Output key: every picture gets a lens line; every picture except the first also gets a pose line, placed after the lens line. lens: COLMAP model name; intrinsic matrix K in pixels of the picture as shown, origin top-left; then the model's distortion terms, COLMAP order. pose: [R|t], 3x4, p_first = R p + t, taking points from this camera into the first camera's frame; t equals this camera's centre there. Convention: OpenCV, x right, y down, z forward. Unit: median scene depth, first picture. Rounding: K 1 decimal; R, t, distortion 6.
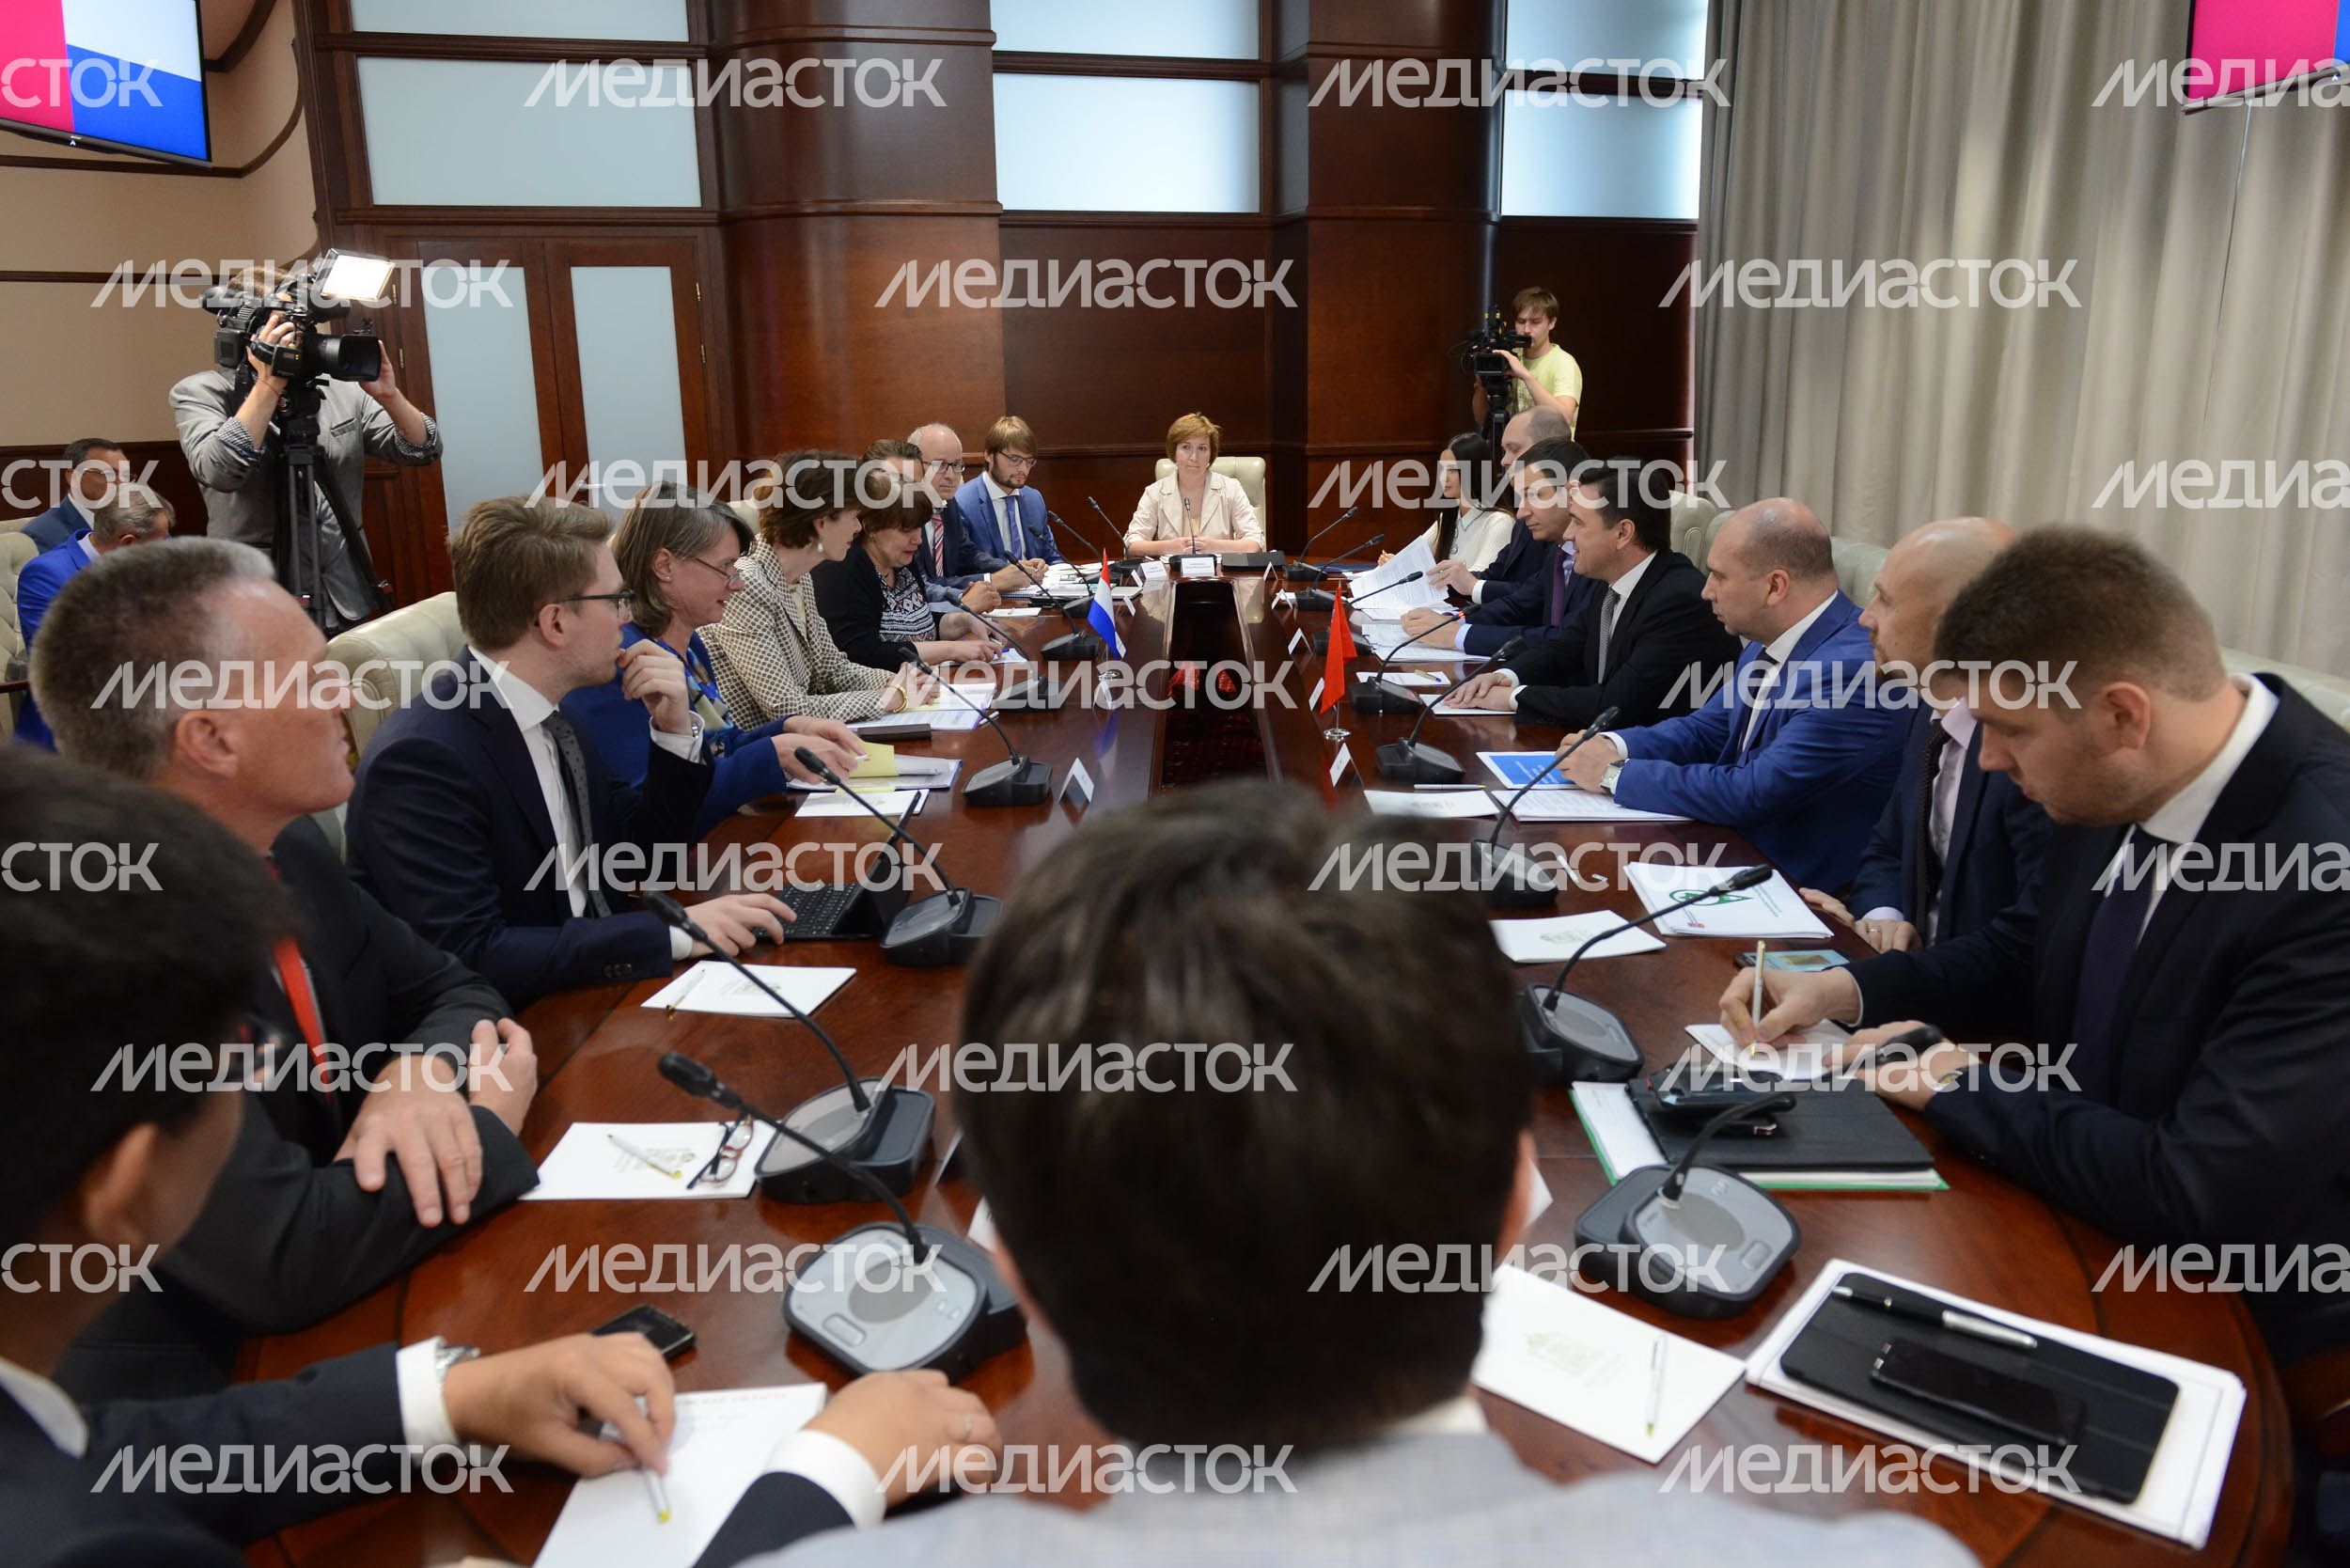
lens RADIAL K [[1626.3, 0, 1177.5], [0, 1626.3, 785.1], [0, 0, 1]] dist [-0.007304, -0.000617]
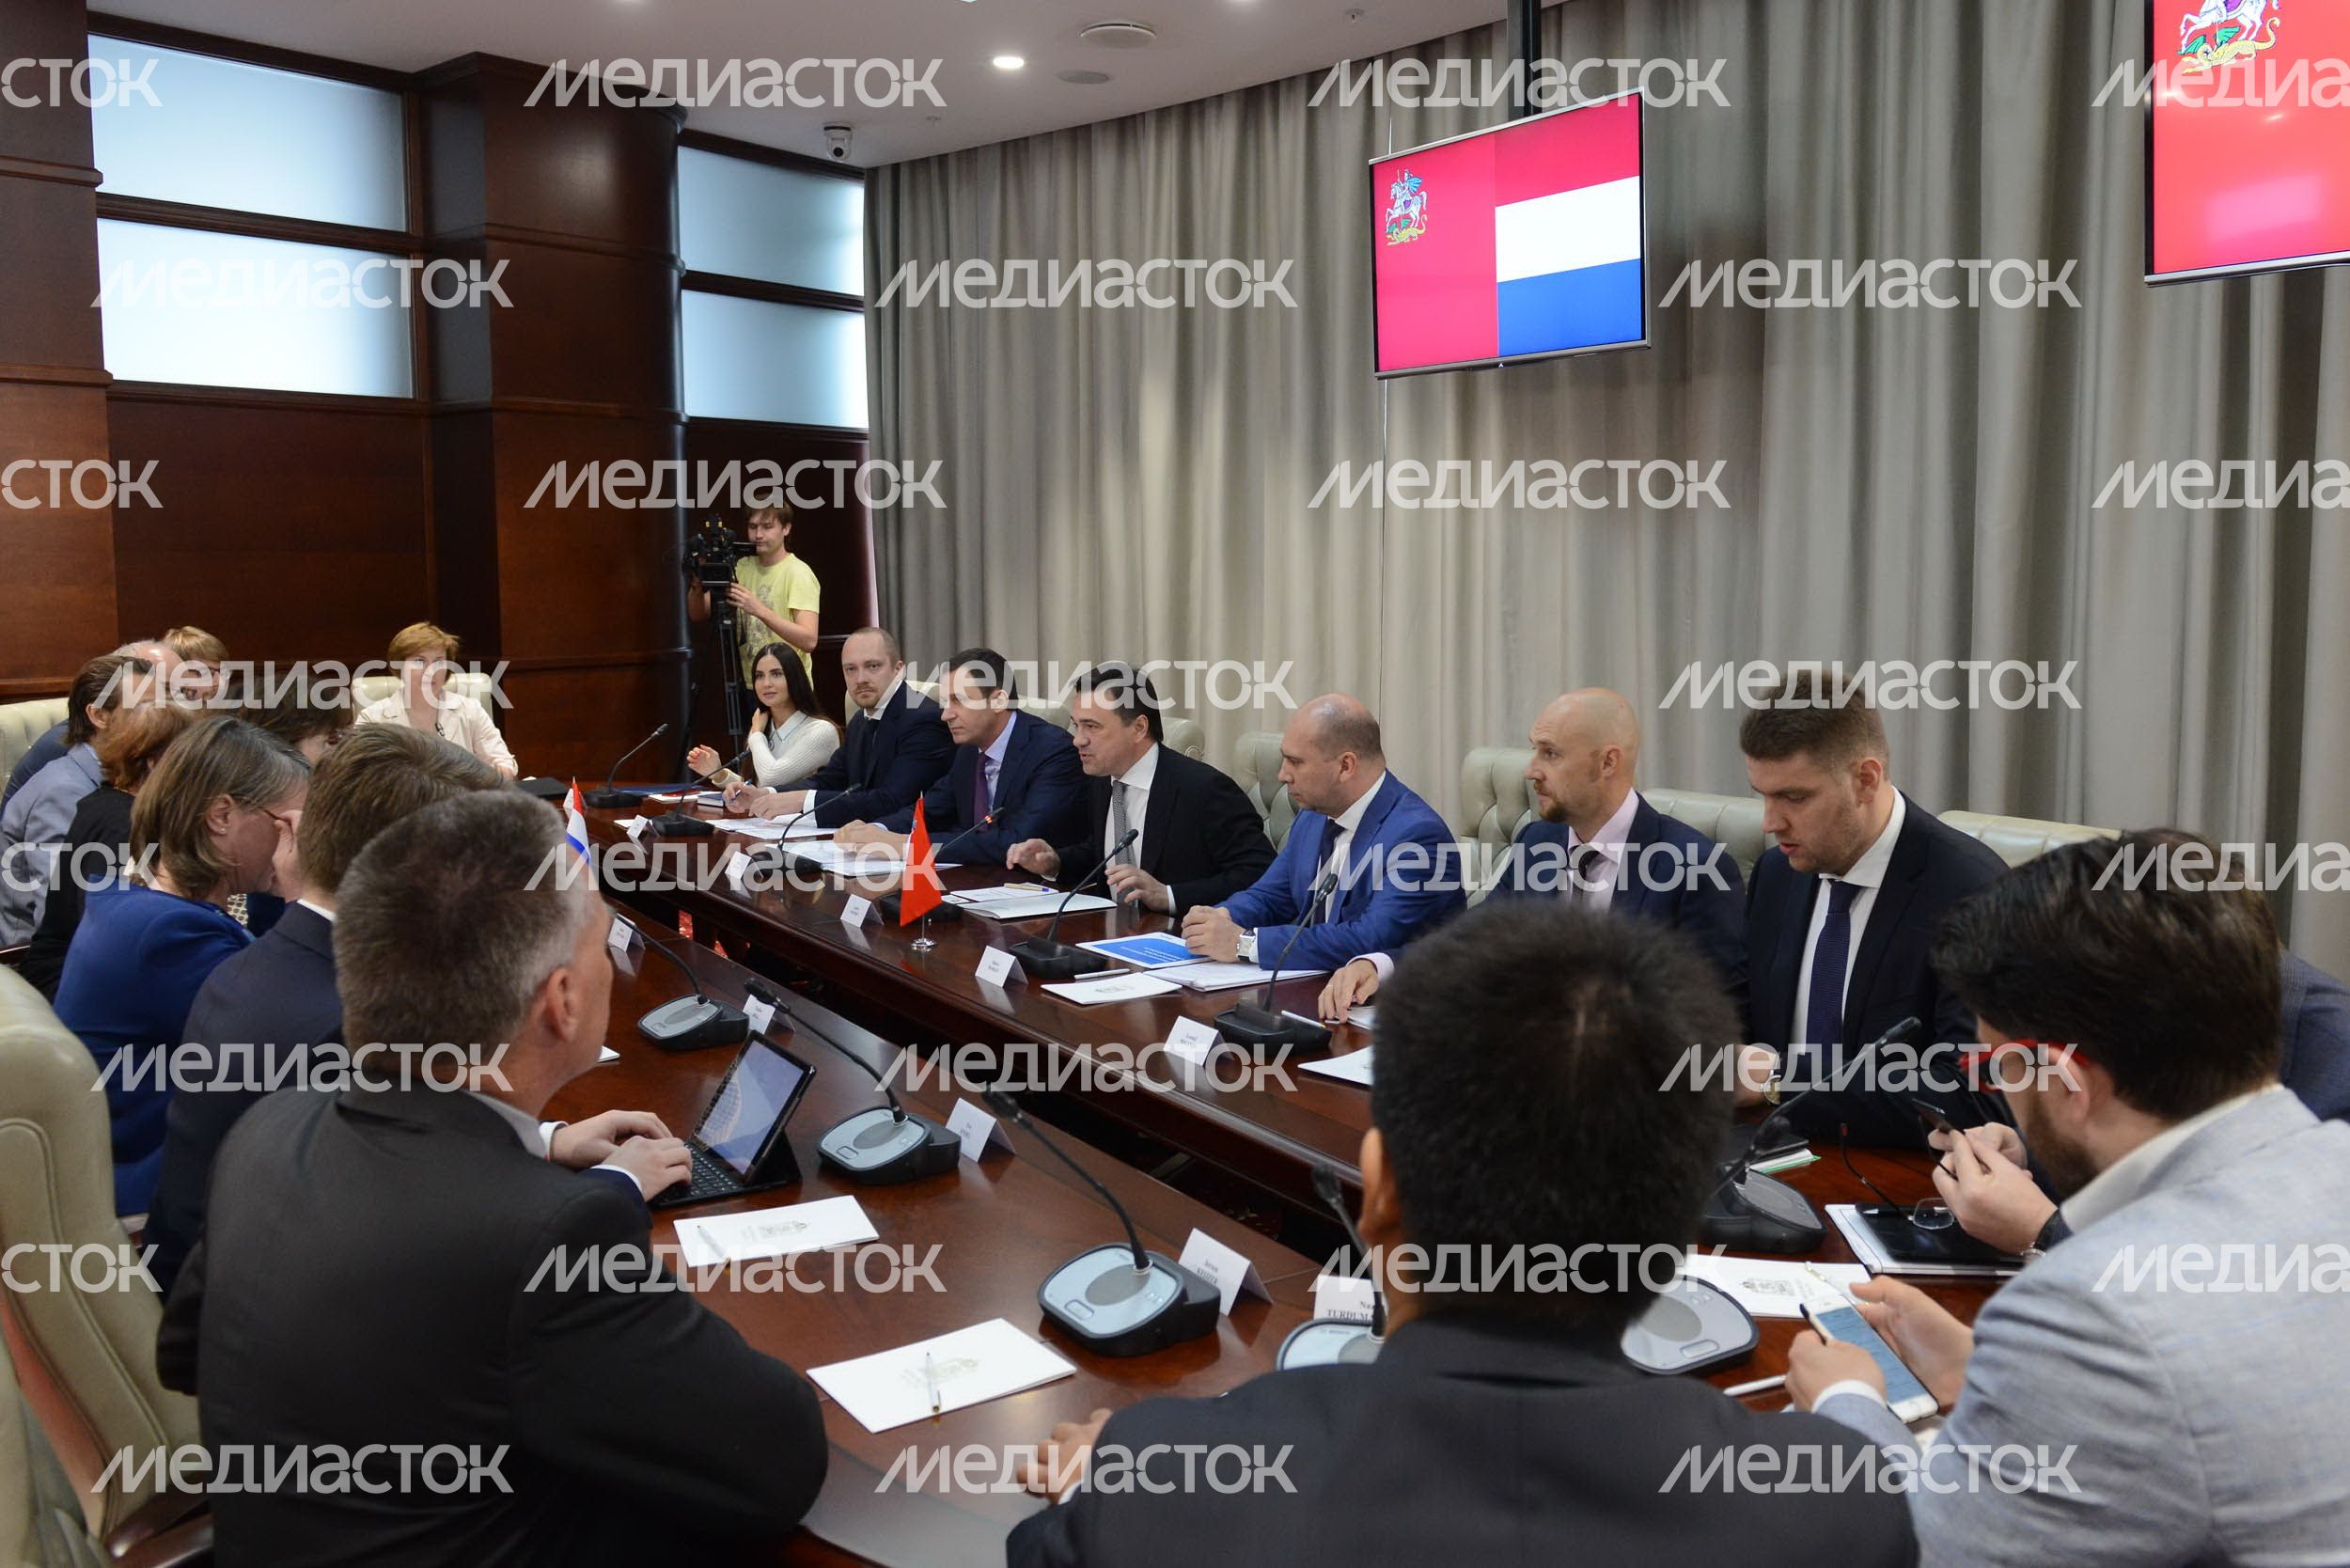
lens RADIAL K [[1844.8, 0, 1175.4], [0, 1844.8, 780.5], [0, 0, 1]] dist [-0.031399, 0.000759]
pose [[0.822772, -0.054985, 0.565706, -0.202104], [0.131687, 0.986668, -0.095626, -0.000984], [-0.552906, 0.153174, 0.819044, -0.003880]]
